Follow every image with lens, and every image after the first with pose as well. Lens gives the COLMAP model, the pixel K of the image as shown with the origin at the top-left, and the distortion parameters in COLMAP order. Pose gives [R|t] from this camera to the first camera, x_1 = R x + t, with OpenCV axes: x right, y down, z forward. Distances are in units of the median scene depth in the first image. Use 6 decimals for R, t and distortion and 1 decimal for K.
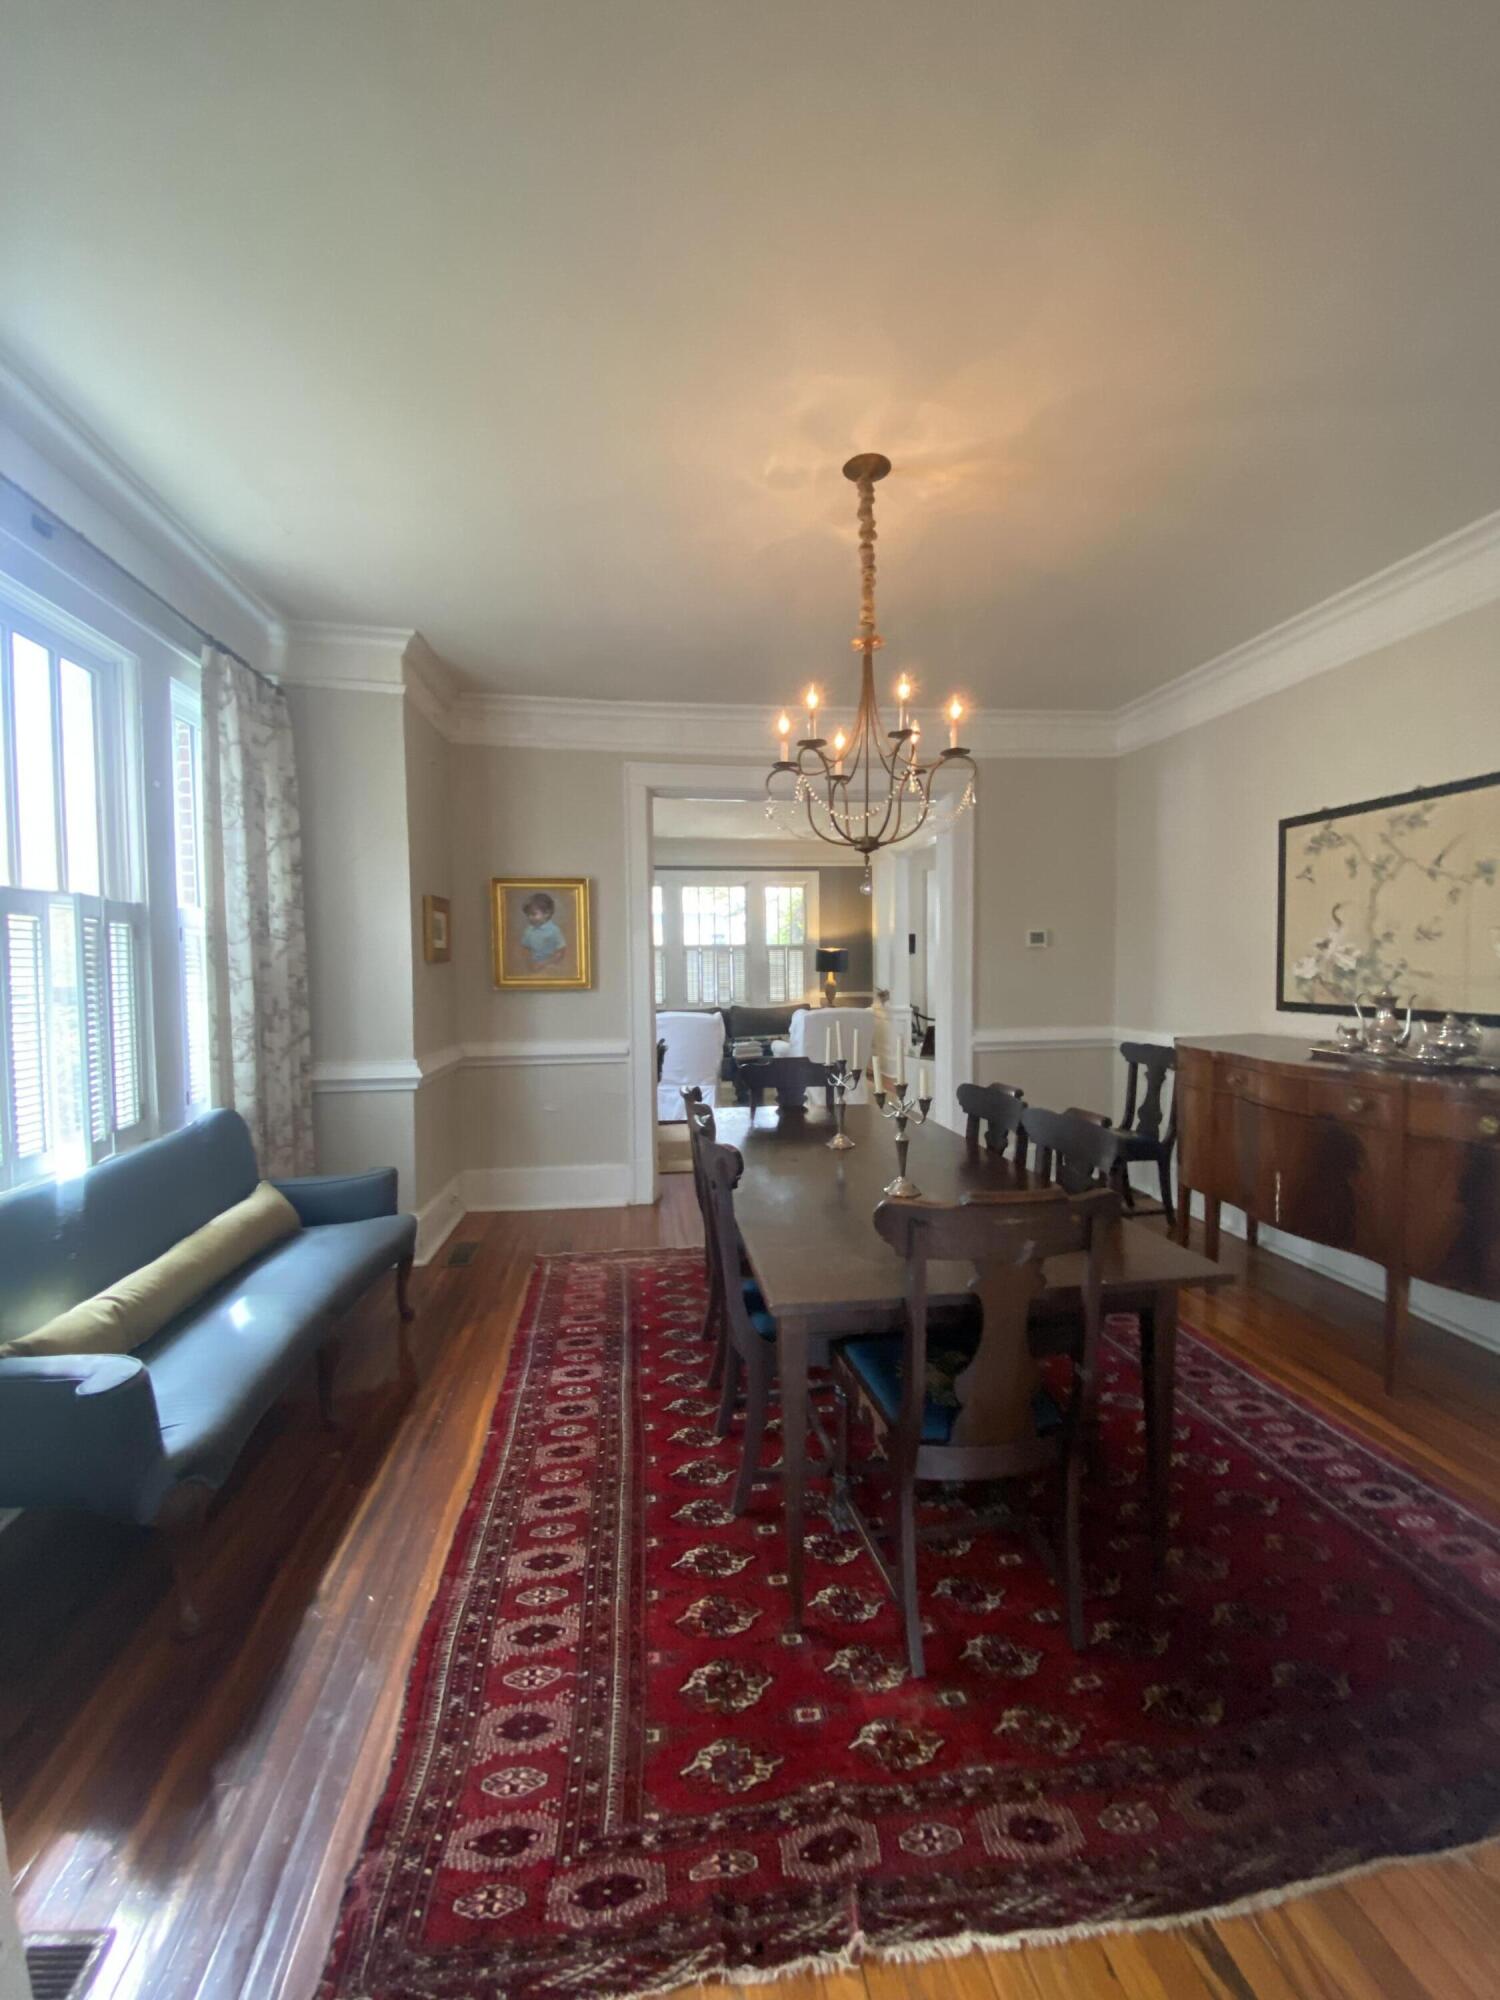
lens RADIAL K [[799.3, 0, 750.0], [0, 799.3, 1000.0], [0, 0, 1]] dist [0.013556, -0.017633]
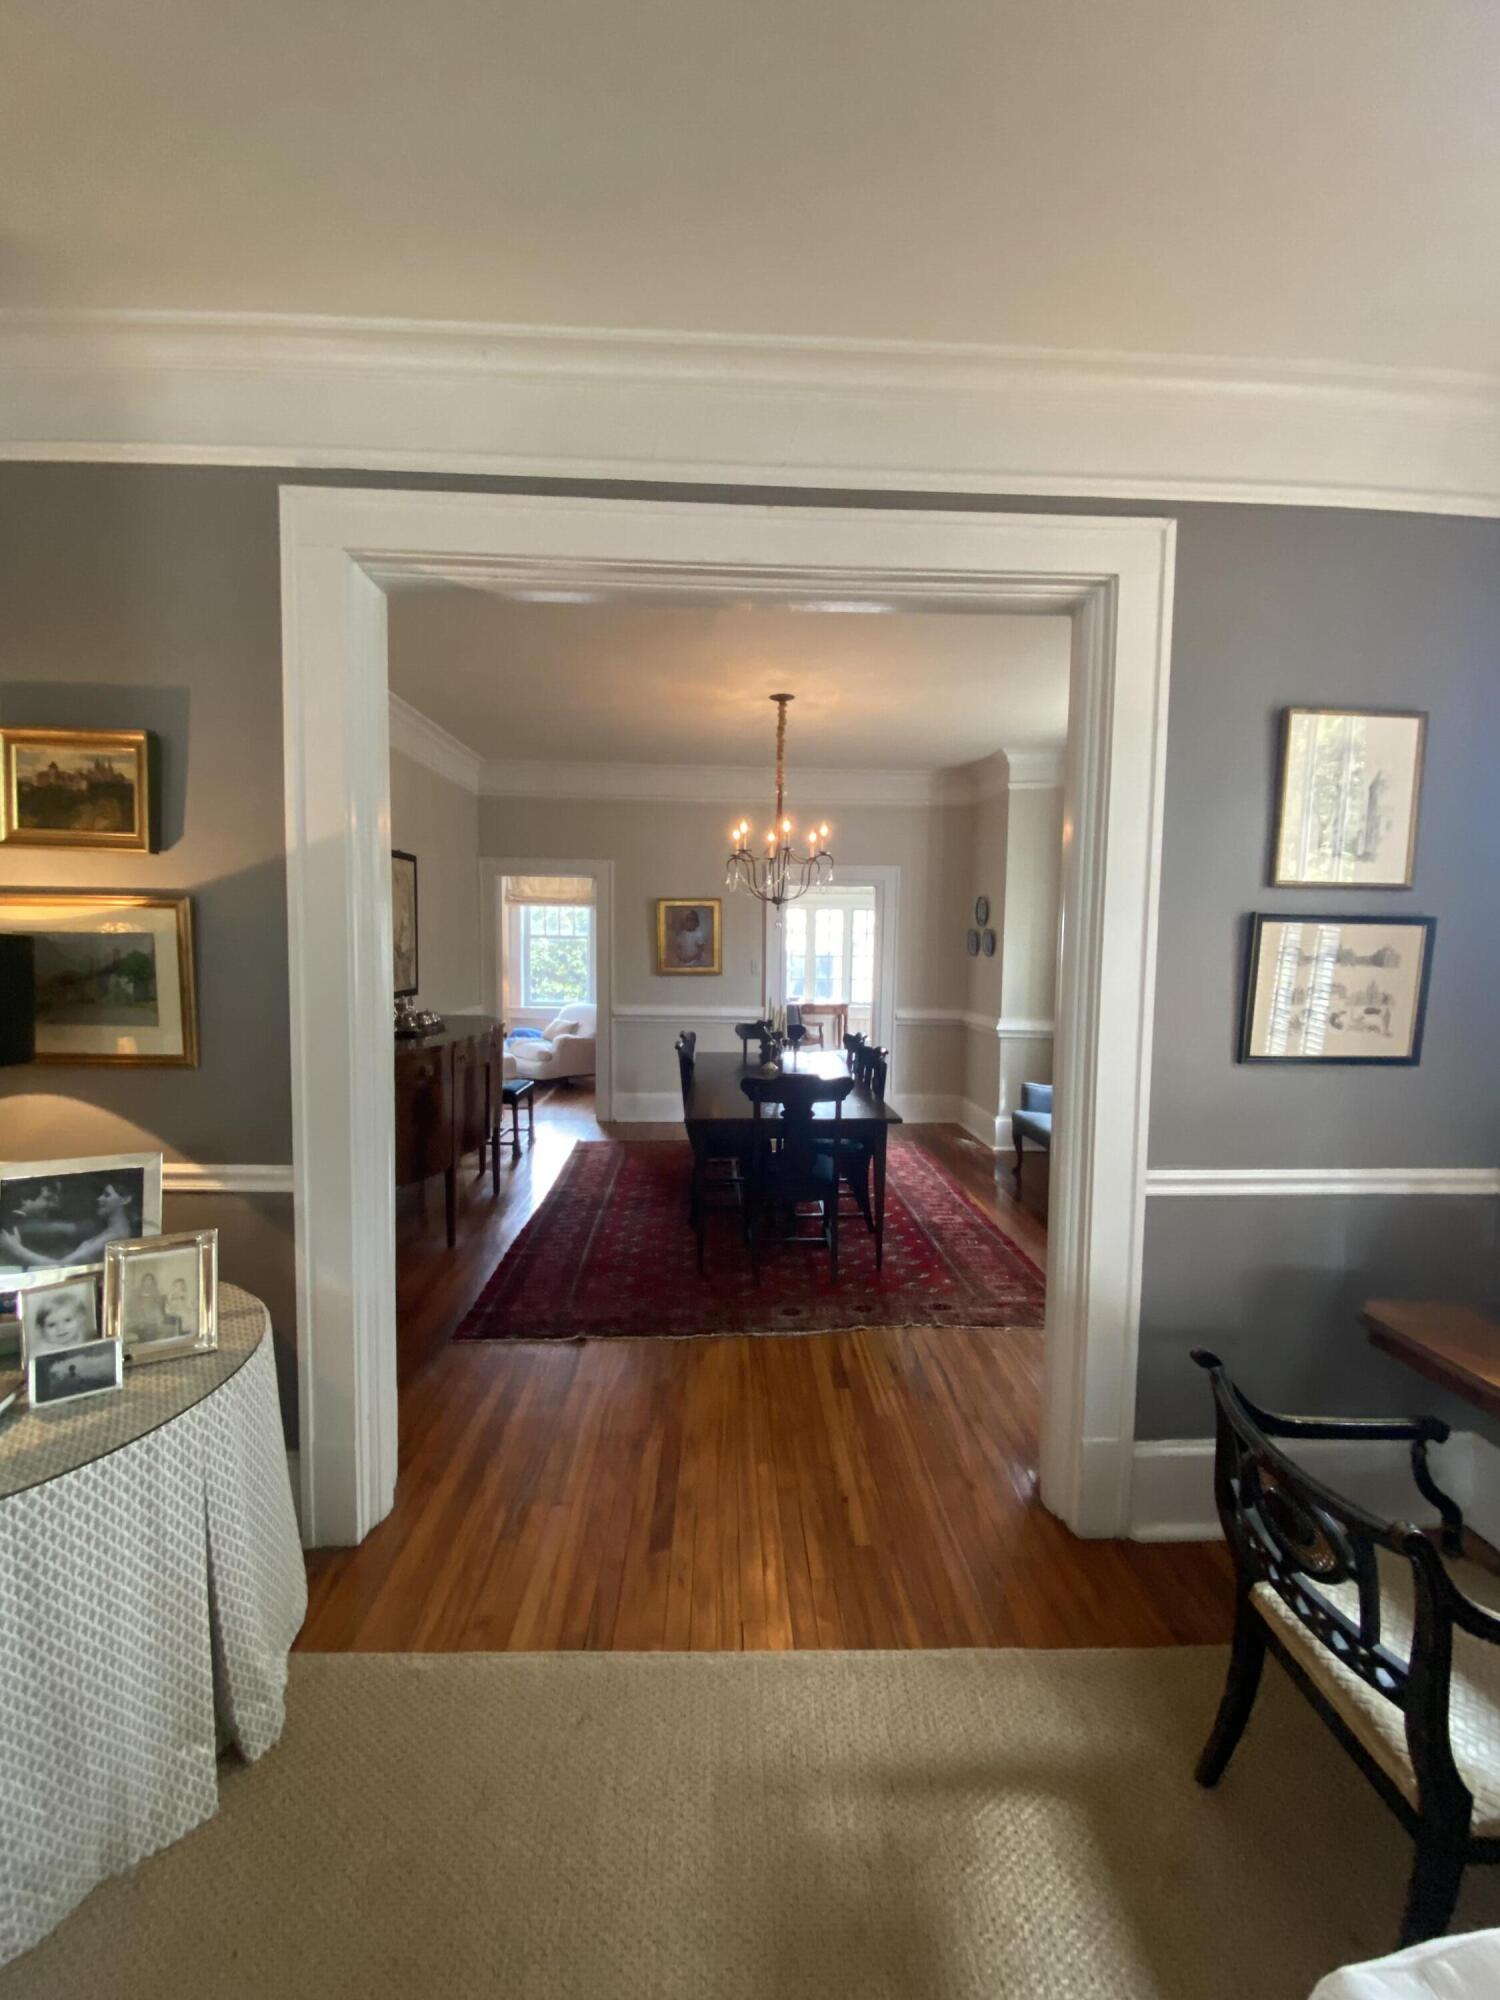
lens RADIAL K [[799.3, 0, 750.0], [0, 799.3, 1000.0], [0, 0, 1]] dist [0.013556, -0.017633]
pose [[-0.993924, -0.010056, 0.109609, 0.007382], [0.002972, 0.993003, 0.118052, -0.144731], [-0.110029, 0.117661, -0.986939, 2.230428]]
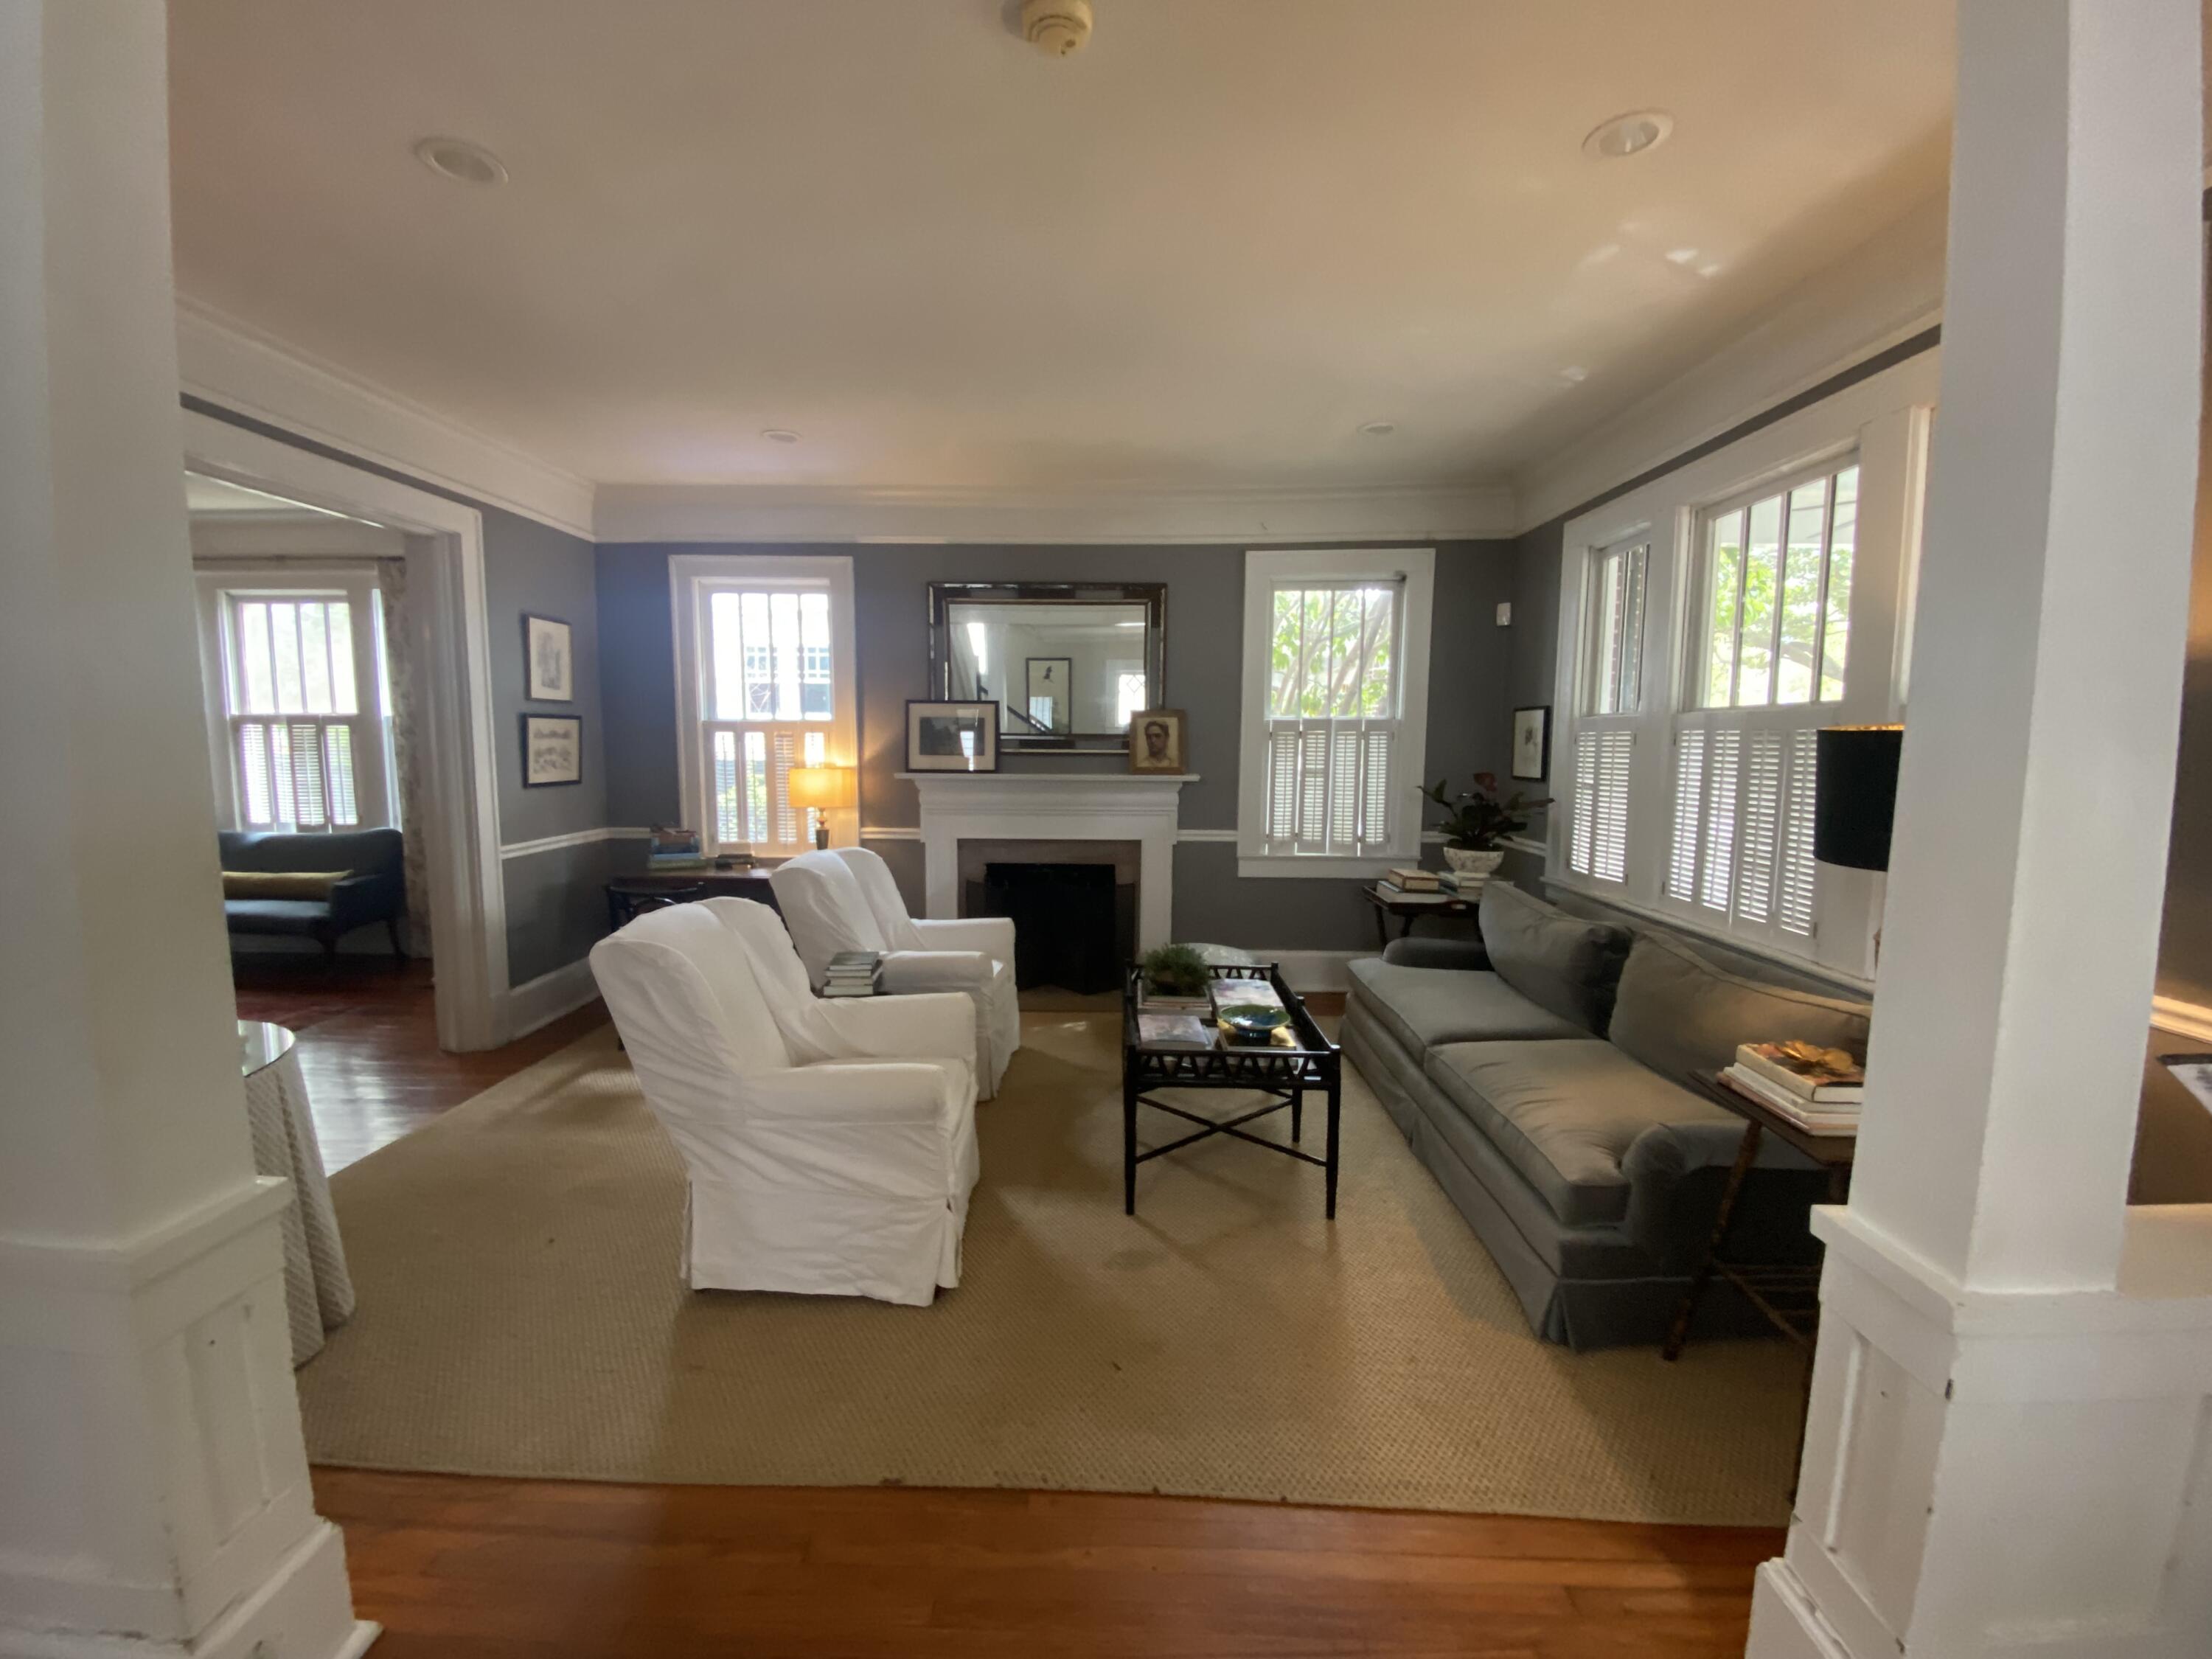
lens RADIAL K [[884.0, 0, 1106.0], [0, 884.0, 829.5], [0, 0, 1]] dist [0.013556, -0.017633]
pose [[-0.151401, 0.108811, -0.982465, 0.968322], [-0.054230, 0.991511, 0.118170, -0.170094], [0.986984, 0.071170, -0.144215, 2.698246]]
